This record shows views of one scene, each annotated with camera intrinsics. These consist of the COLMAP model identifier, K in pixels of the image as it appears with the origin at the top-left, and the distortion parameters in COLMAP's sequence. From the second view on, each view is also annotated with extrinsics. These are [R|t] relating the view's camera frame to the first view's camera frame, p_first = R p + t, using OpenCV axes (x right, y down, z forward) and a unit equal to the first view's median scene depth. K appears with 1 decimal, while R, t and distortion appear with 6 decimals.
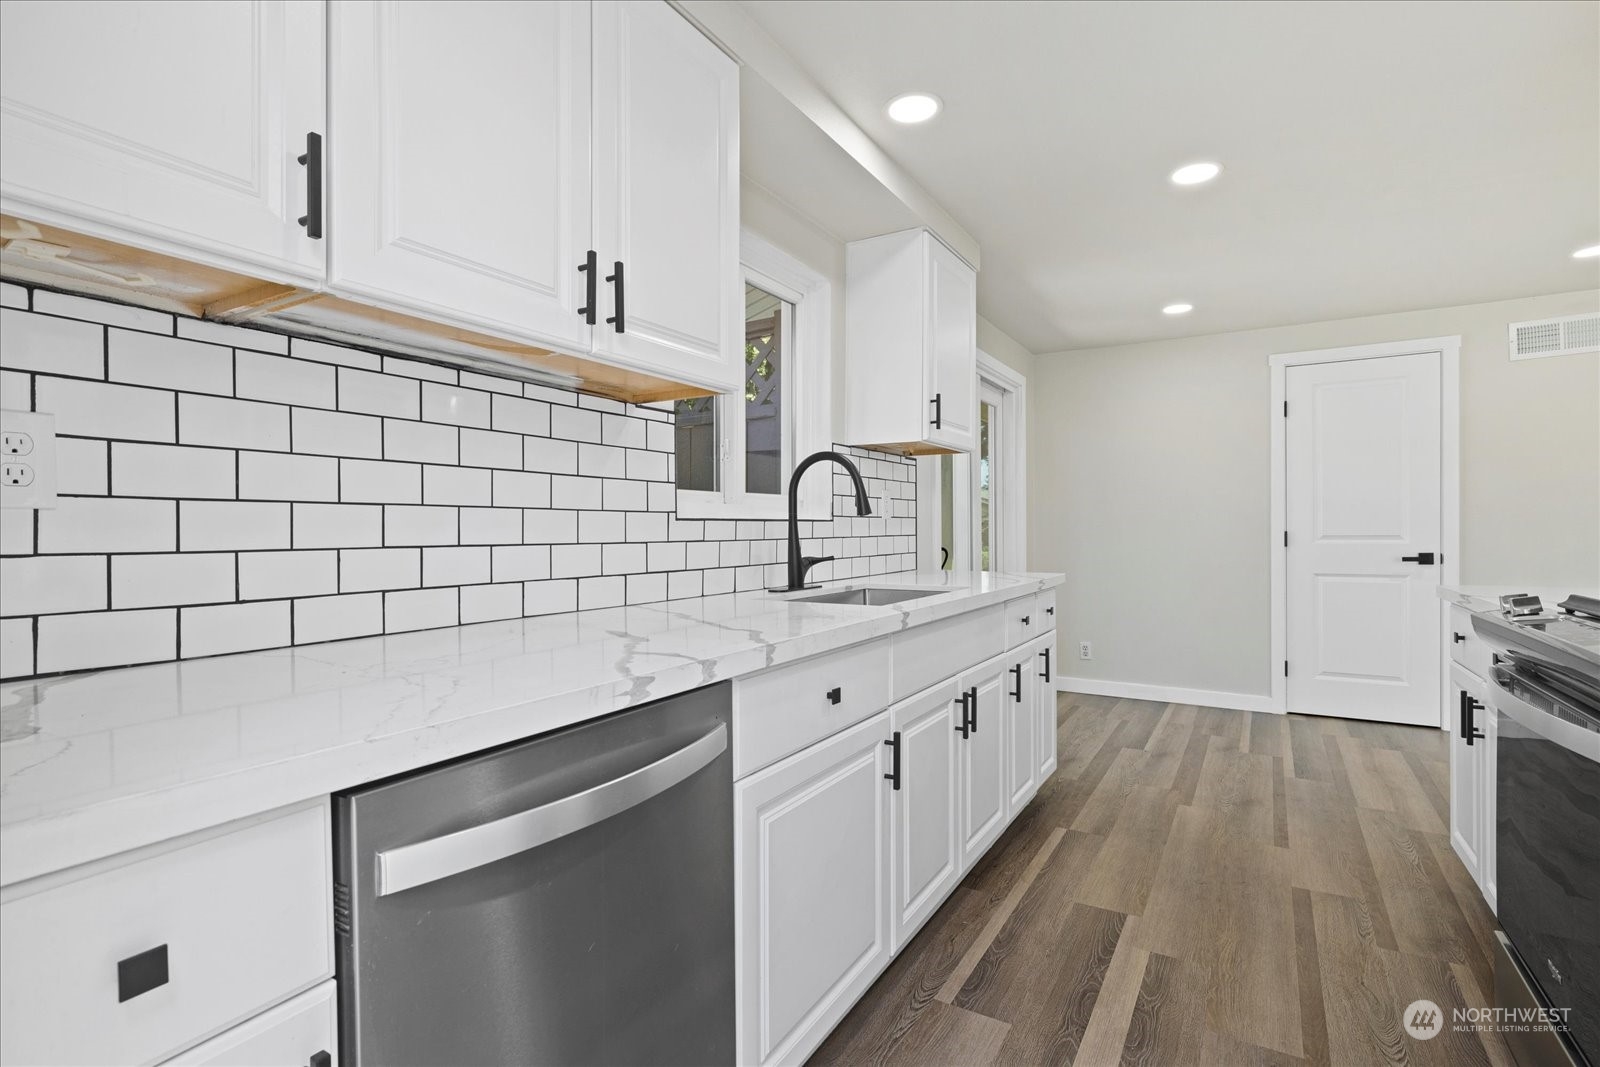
lens RADIAL K [[763.8, 0, 796.9], [0, 763.8, 528.1], [0, 0, 1]] dist [-0.000256, 0.000234]
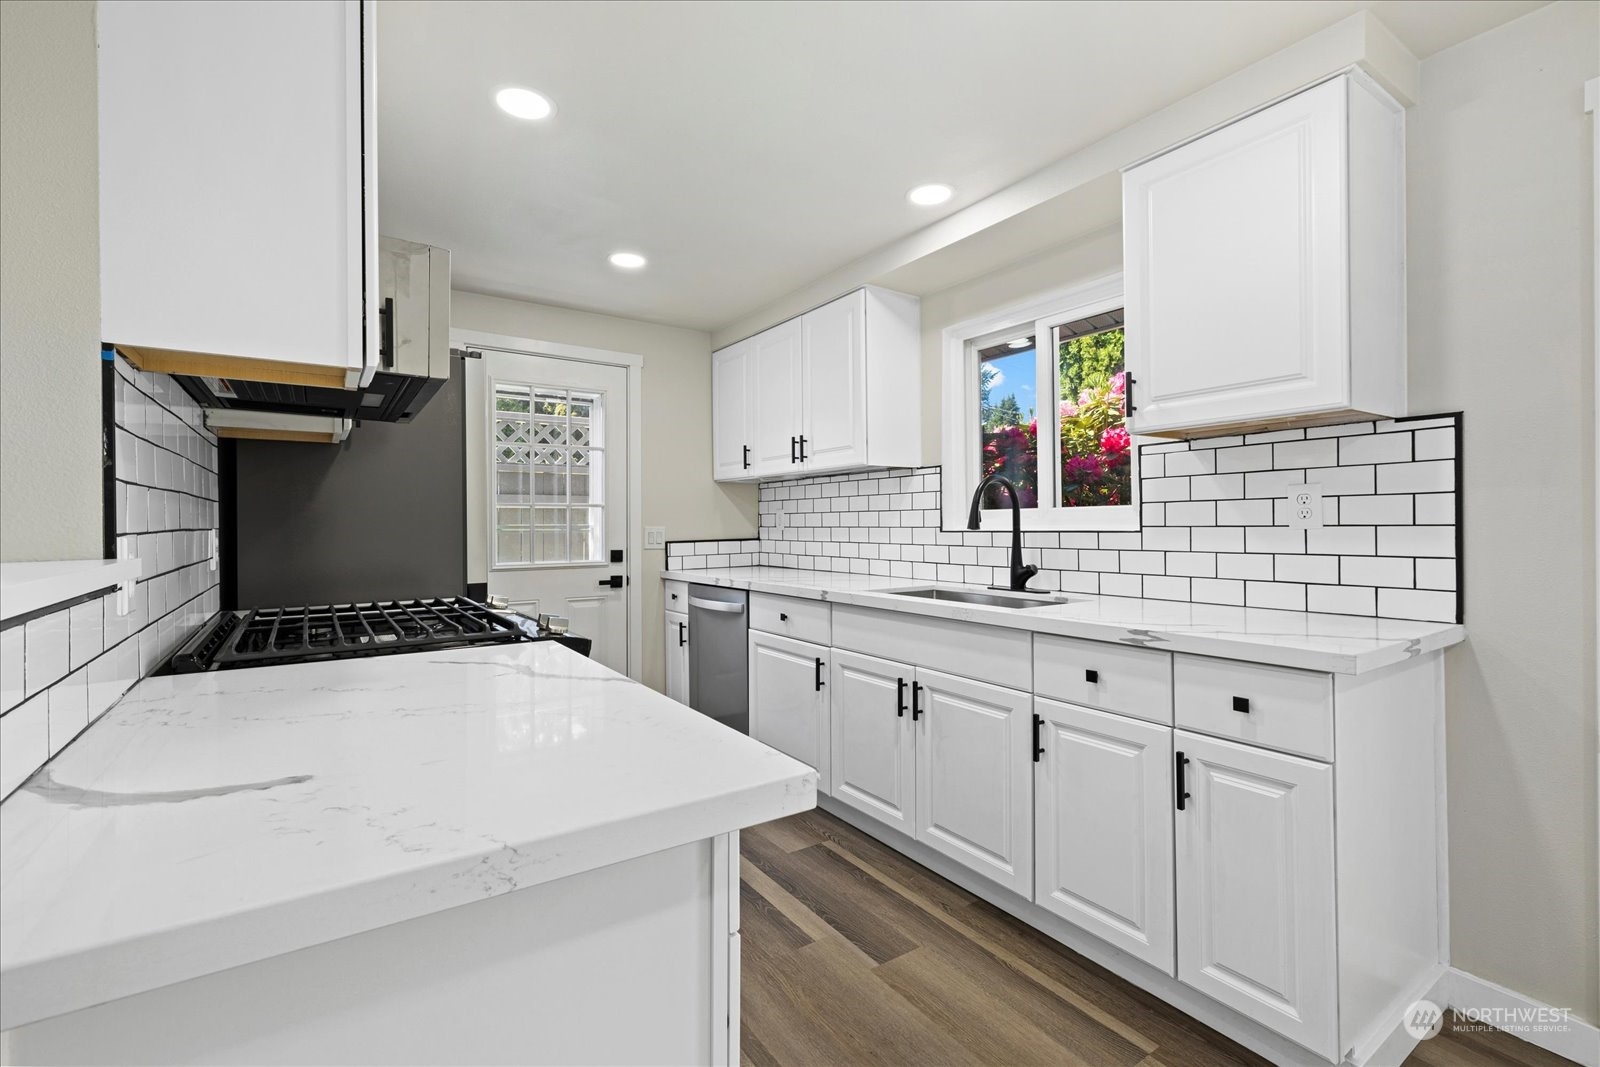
lens RADIAL K [[684.6, 0, 794.5], [0, 684.6, 531.1], [0, 0, 1]] dist [-0.000386, 0.000272]
pose [[-0.408587, 0.002442, -0.912716, 1.221681], [-0.002687, 0.999989, 0.003878, -0.016294], [0.912715, 0.004037, -0.408576, 1.238566]]
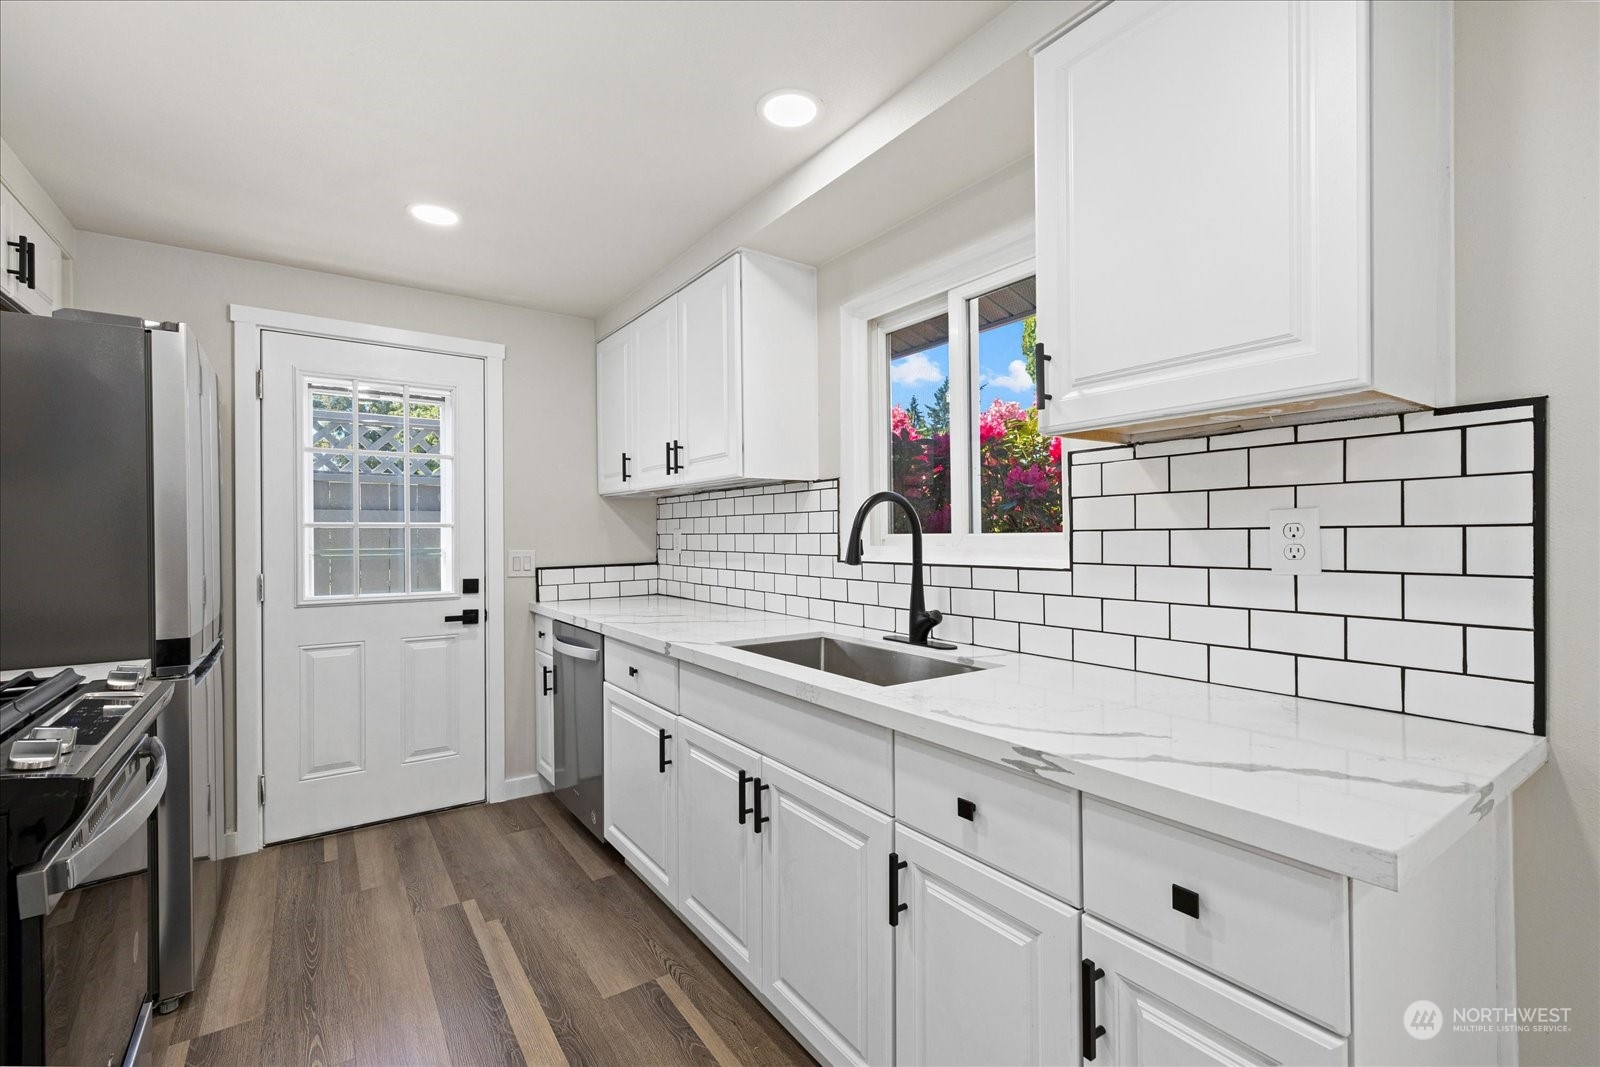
lens RADIAL K [[684.6, 0, 791.0], [0, 684.6, 545.3], [0, 0, 1]] dist [-0.000386, 0.000272]
pose [[-0.398383, 0.008008, -0.917184, 0.880618], [-0.002746, 0.999947, 0.009923, -0.046904], [0.917215, 0.006471, -0.398339, 1.310943]]
